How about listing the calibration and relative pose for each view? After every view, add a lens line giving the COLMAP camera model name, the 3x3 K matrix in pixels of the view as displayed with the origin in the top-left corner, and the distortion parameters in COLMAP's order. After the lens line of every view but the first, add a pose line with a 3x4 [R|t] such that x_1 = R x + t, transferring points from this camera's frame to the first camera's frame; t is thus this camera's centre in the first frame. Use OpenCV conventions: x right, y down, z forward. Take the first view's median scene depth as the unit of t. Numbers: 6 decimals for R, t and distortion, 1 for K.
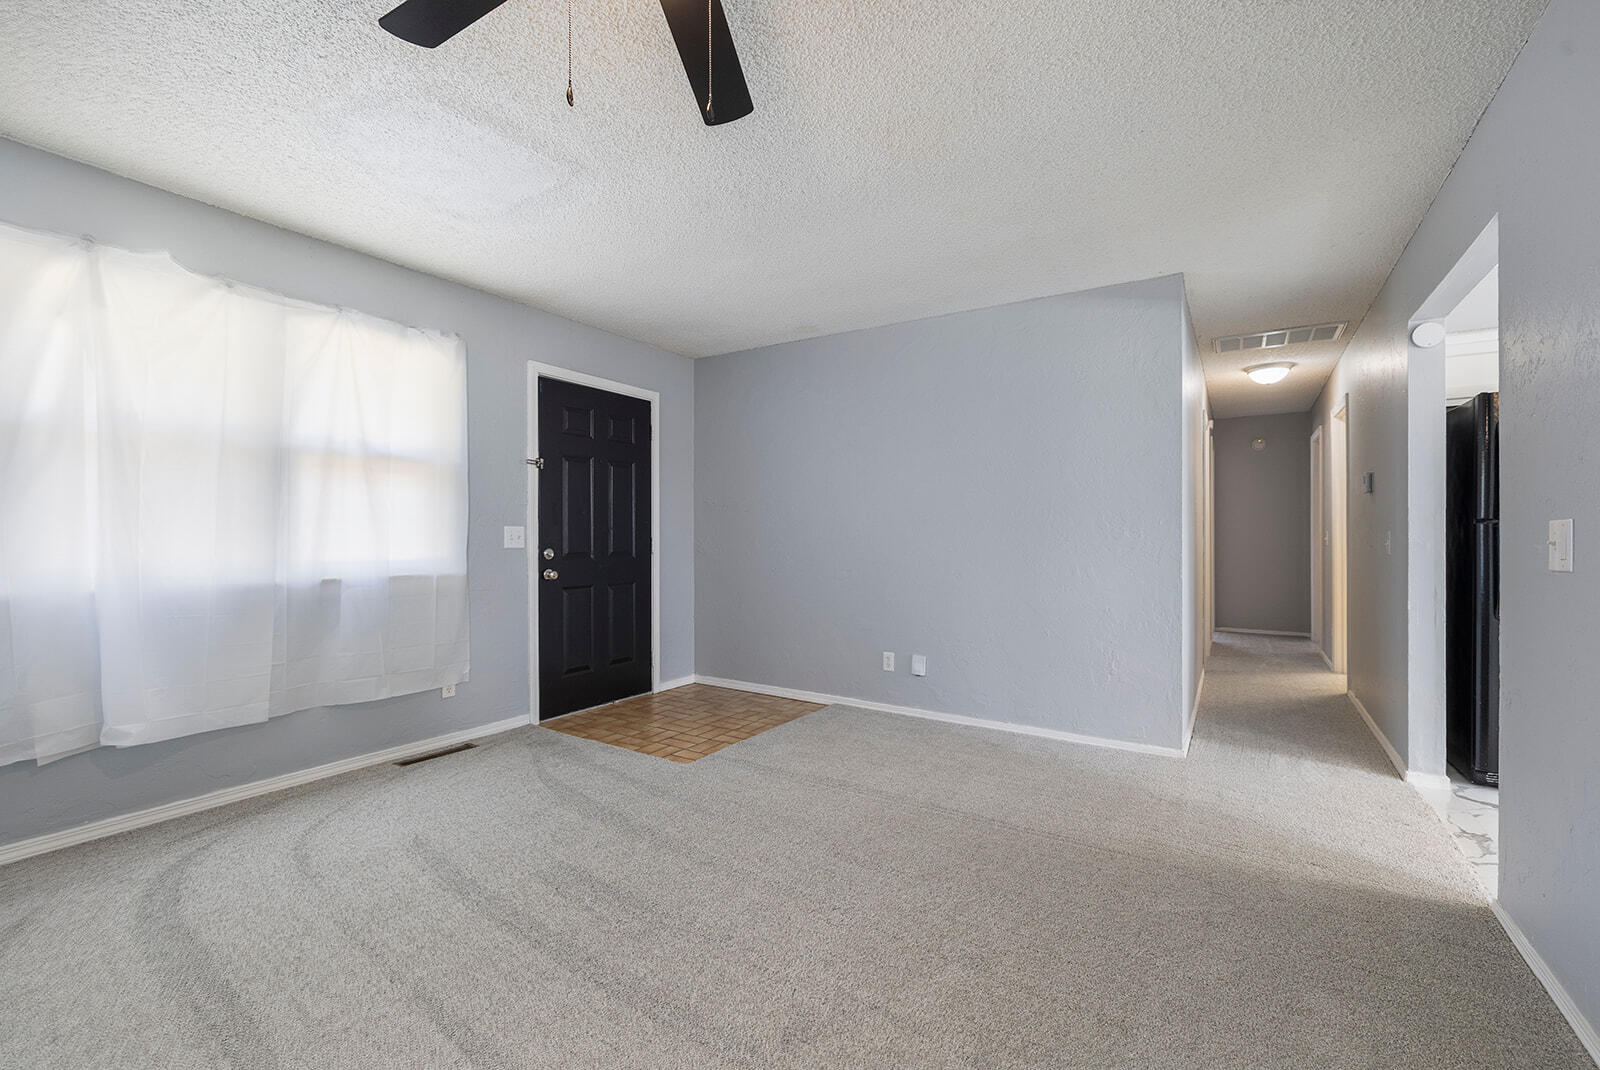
lens RADIAL K [[703.0, 0, 807.7], [0, 703.0, 537.4], [0, 0, 1]] dist [-0.003689, -0.000220]
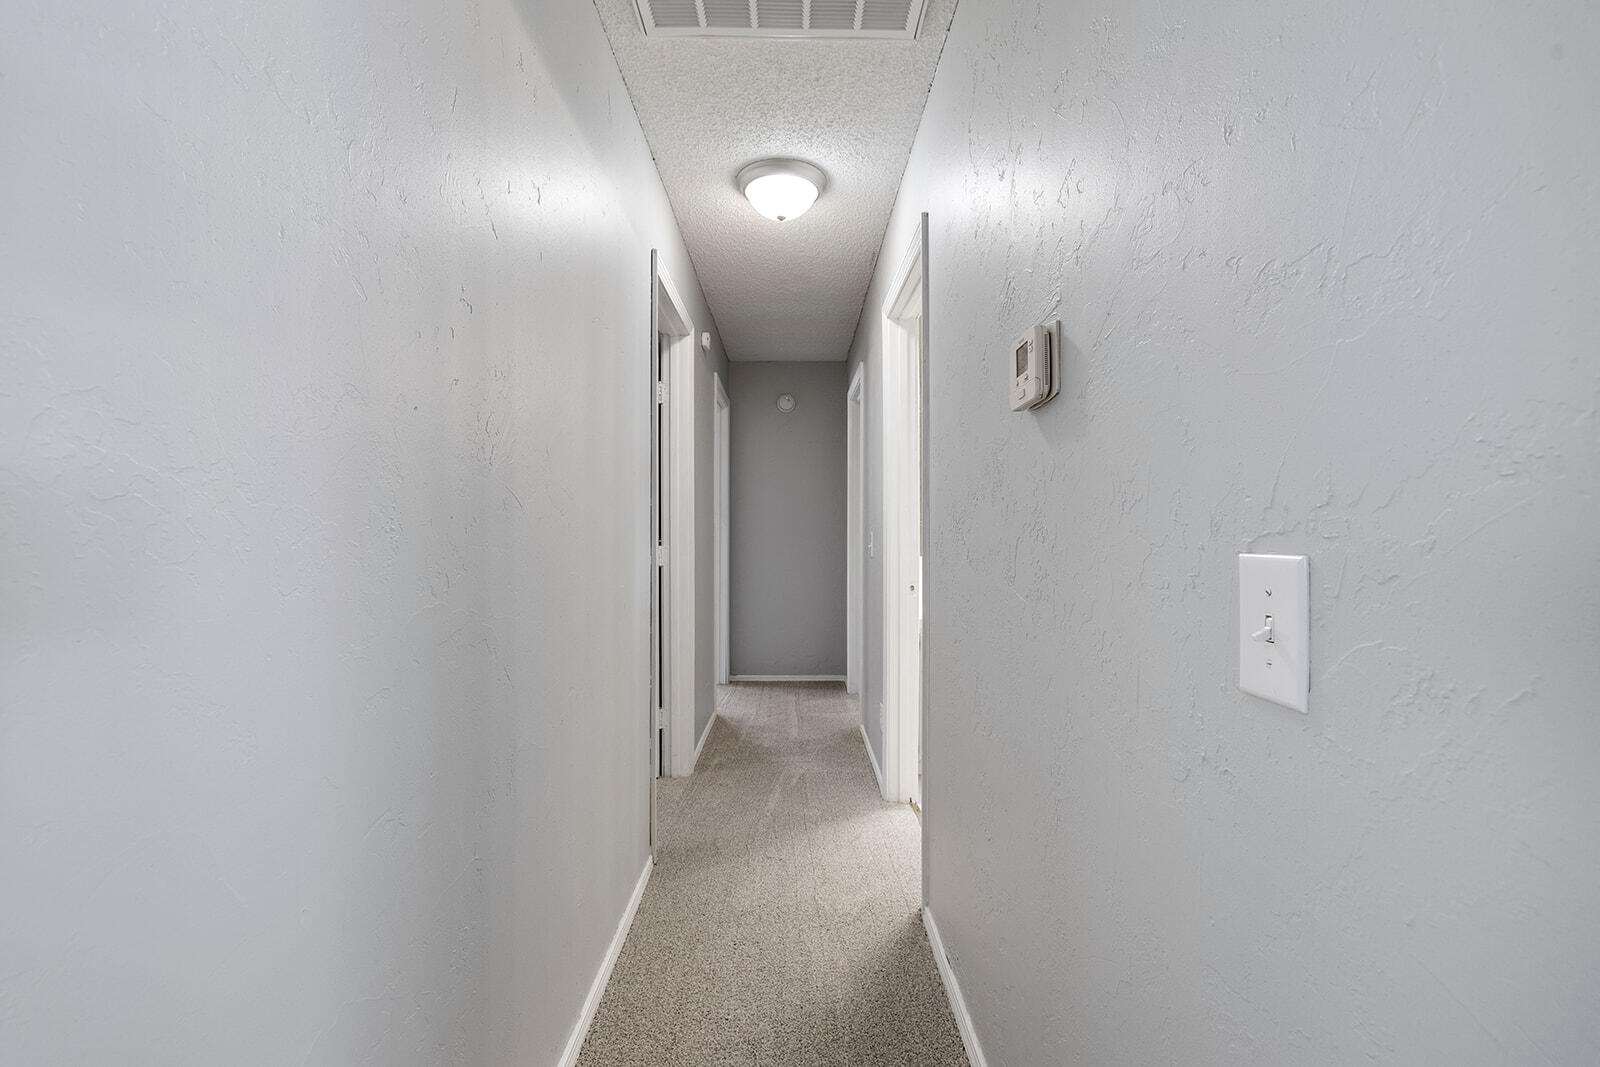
lens RADIAL K [[703.0, 0, 799.5], [0, 703.0, 533.3], [0, 0, 1]] dist [-0.003689, -0.000220]
pose [[0.847597, 0.004057, 0.530626, 0.340684], [-0.003625, 0.999992, -0.001855, -0.007222], [-0.530629, -0.000351, 0.847604, 0.483351]]
